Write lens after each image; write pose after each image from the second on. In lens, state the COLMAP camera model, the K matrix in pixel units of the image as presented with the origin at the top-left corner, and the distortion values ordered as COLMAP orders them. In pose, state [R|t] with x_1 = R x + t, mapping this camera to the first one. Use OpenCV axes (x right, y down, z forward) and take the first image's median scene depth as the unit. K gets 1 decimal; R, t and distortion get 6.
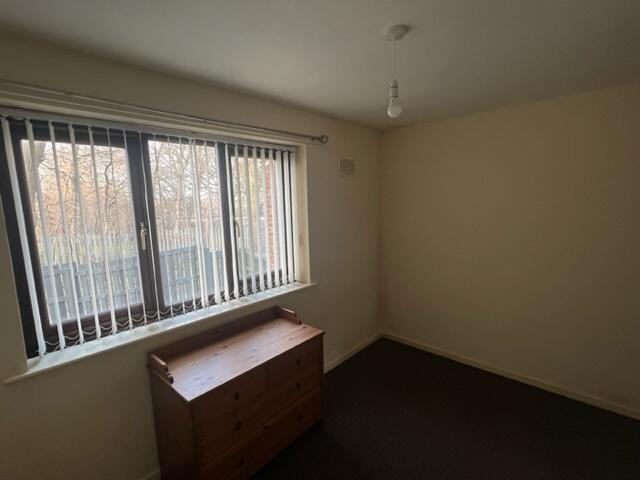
lens RADIAL K [[301.5, 0, 320.0], [0, 301.5, 240.0], [0, 0, 1]] dist [-0.000232, -0.000135]
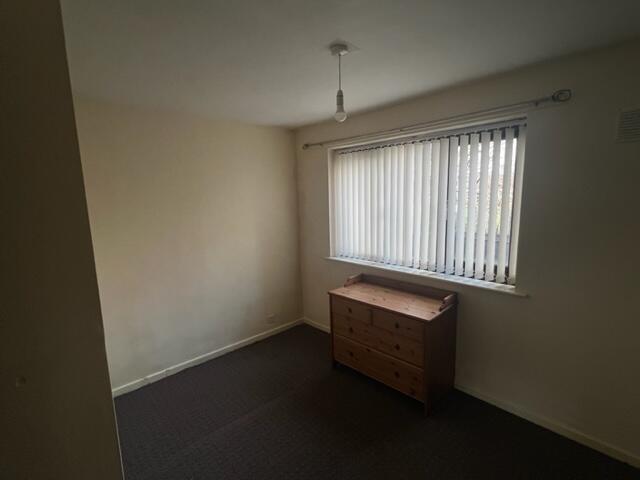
lens RADIAL K [[301.5, 0, 320.0], [0, 301.5, 240.0], [0, 0, 1]] dist [-0.000232, -0.000135]
pose [[-0.037417, 0.176280, -0.983629, 0.927030], [-0.110542, 0.977547, 0.179395, -0.091764], [0.993167, 0.115445, -0.017091, 0.607617]]
